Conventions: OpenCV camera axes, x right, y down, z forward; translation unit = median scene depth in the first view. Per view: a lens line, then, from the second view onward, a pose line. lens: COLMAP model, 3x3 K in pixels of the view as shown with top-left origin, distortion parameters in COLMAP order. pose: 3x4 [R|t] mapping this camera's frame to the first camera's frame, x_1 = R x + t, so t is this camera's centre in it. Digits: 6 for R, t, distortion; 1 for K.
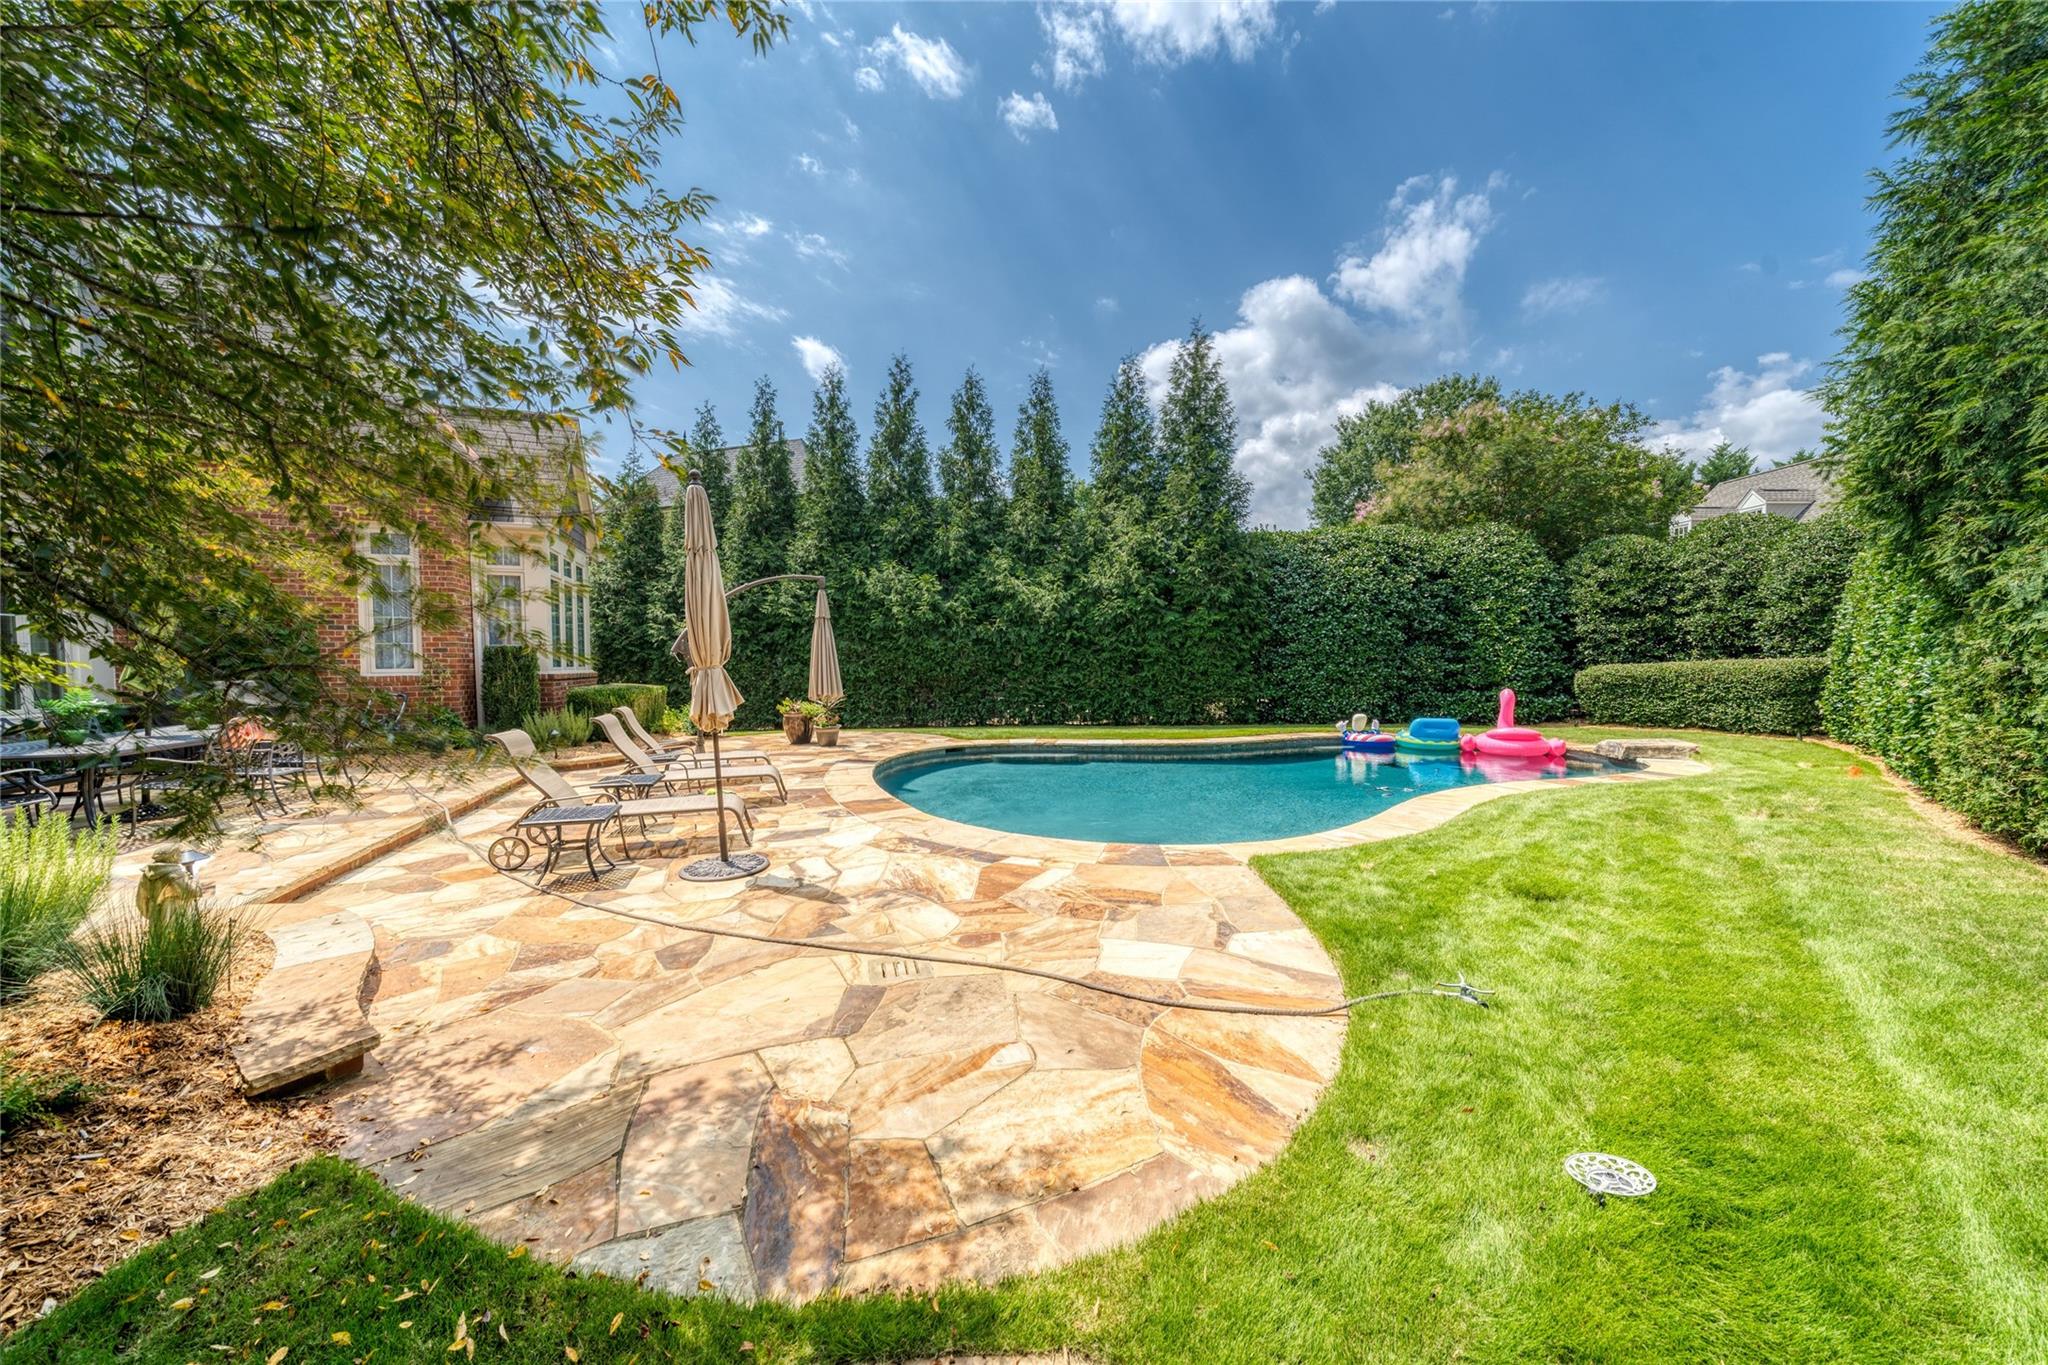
lens RADIAL K [[691.0, 0, 1025.4], [0, 691.0, 673.4], [0, 0, 1]] dist [-0.014127, -0.000281]
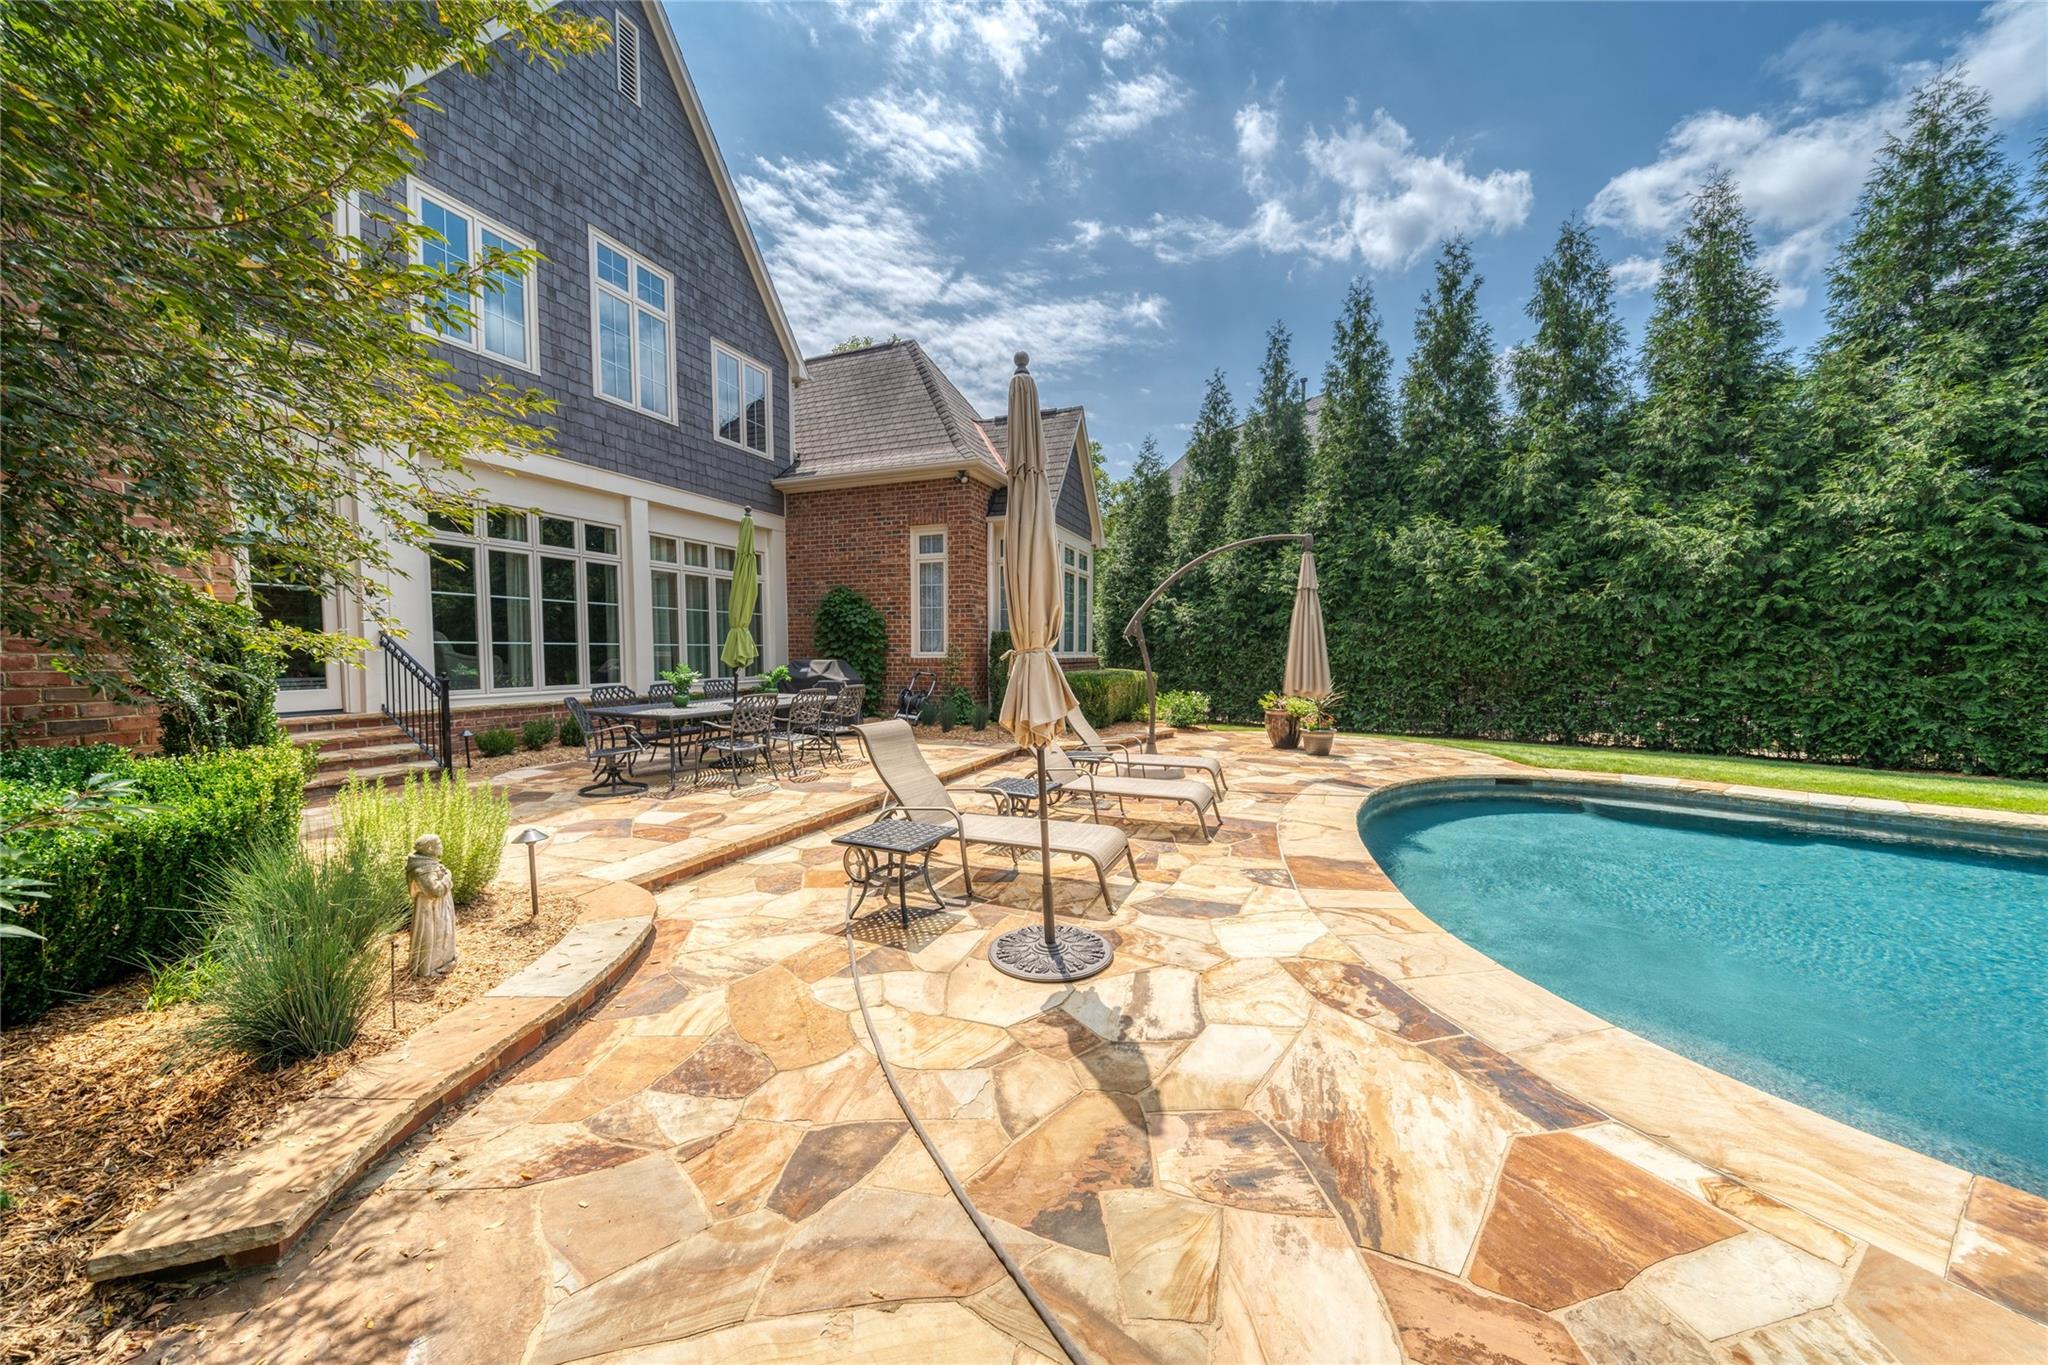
lens RADIAL K [[691.0, 0, 1023.9], [0, 691.0, 690.0], [0, 0, 1]] dist [-0.014127, -0.000281]
pose [[0.735377, 0.043606, -0.676254, -0.004817], [-0.015757, 0.998758, 0.047266, -0.000207], [0.677475, -0.024102, 0.735151, 0.151705]]
